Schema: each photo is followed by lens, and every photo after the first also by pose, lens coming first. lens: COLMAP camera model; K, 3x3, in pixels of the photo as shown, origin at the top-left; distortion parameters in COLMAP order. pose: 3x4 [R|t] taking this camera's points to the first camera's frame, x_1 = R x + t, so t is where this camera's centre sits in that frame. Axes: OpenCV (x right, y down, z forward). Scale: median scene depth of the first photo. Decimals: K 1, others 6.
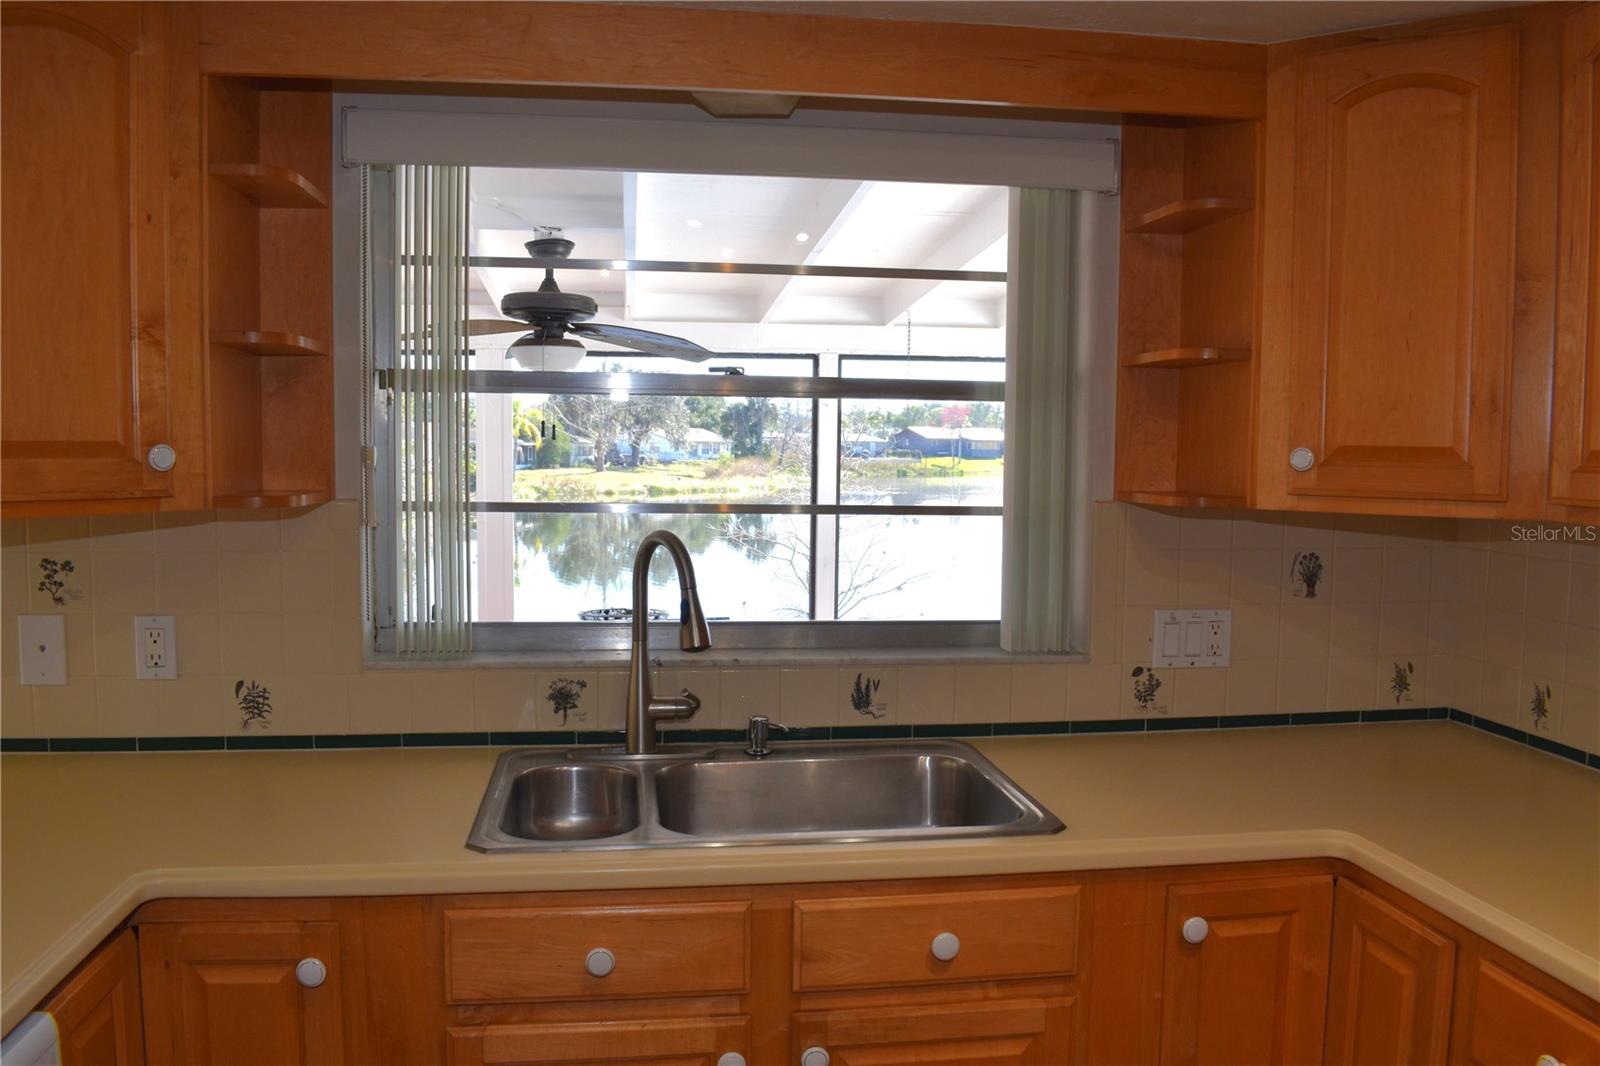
lens RADIAL K [[1269.9, 0, 792.0], [0, 1269.9, 543.8], [0, 0, 1]] dist [-0.094202, 0.002944]
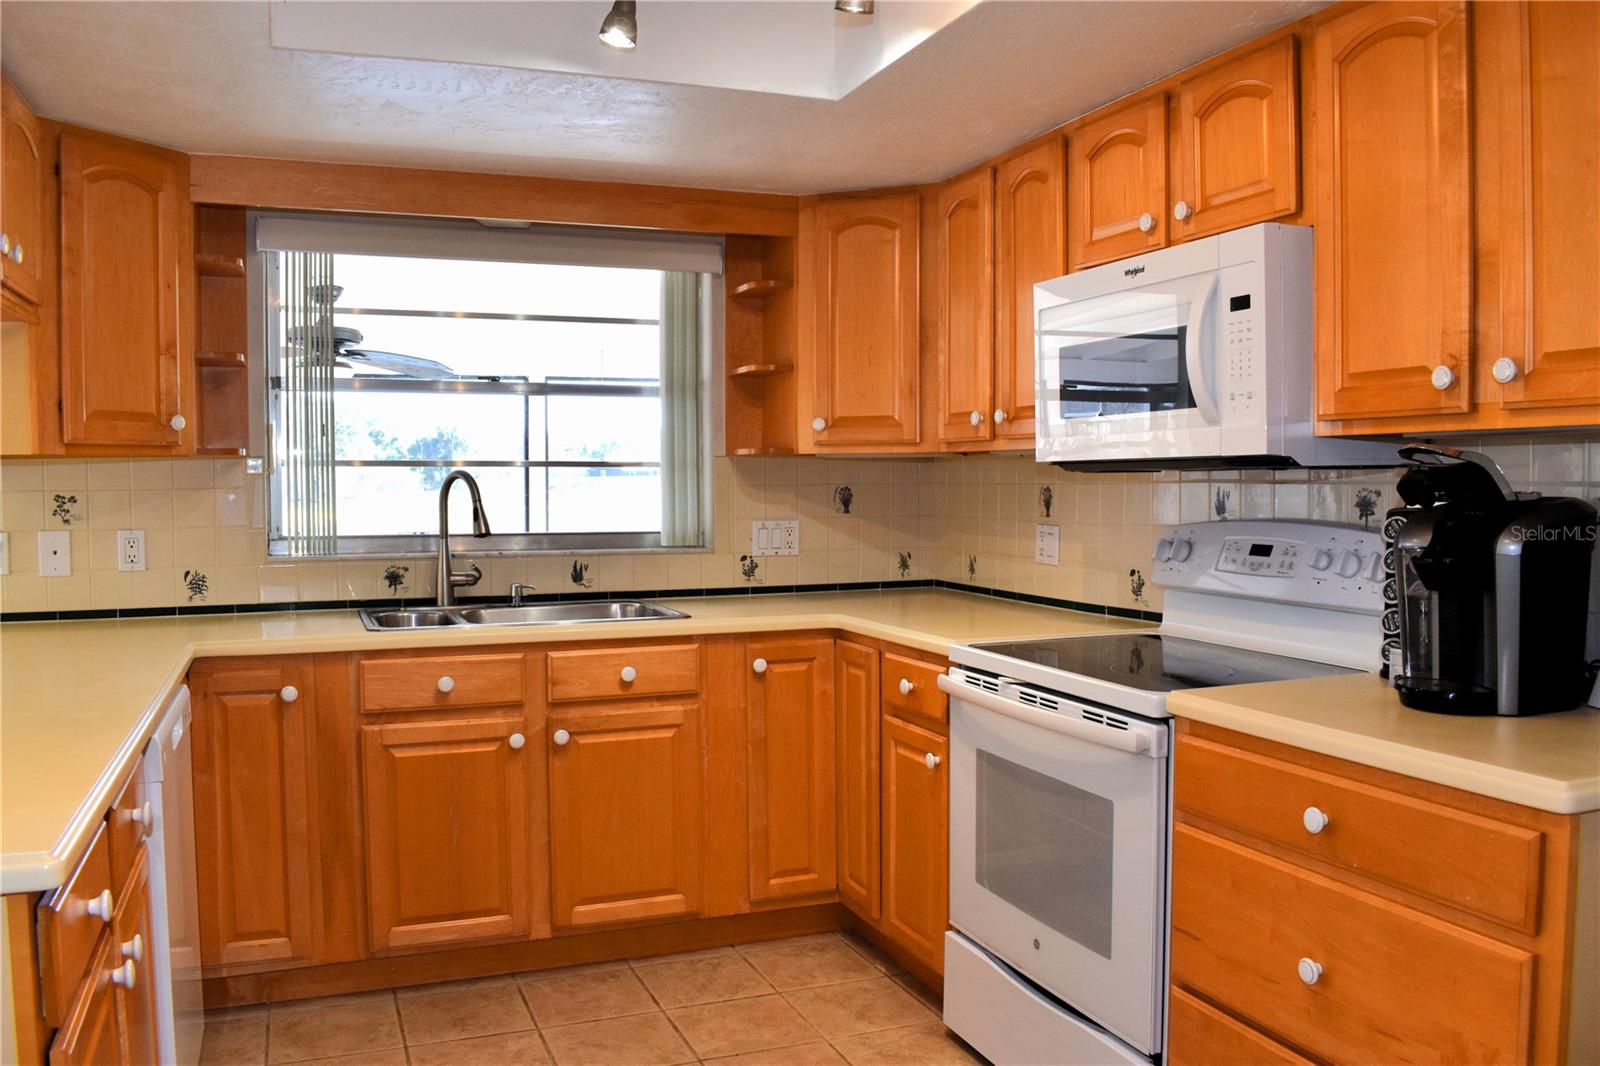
lens RADIAL K [[1269.9, 0, 789.8], [0, 1269.9, 534.7], [0, 0, 1]] dist [-0.094202, 0.002944]
pose [[0.972145, -0.023263, 0.233223, -0.065677], [0.030064, 0.999219, -0.025651, 0.130692], [-0.232444, 0.031948, 0.972085, -0.737753]]
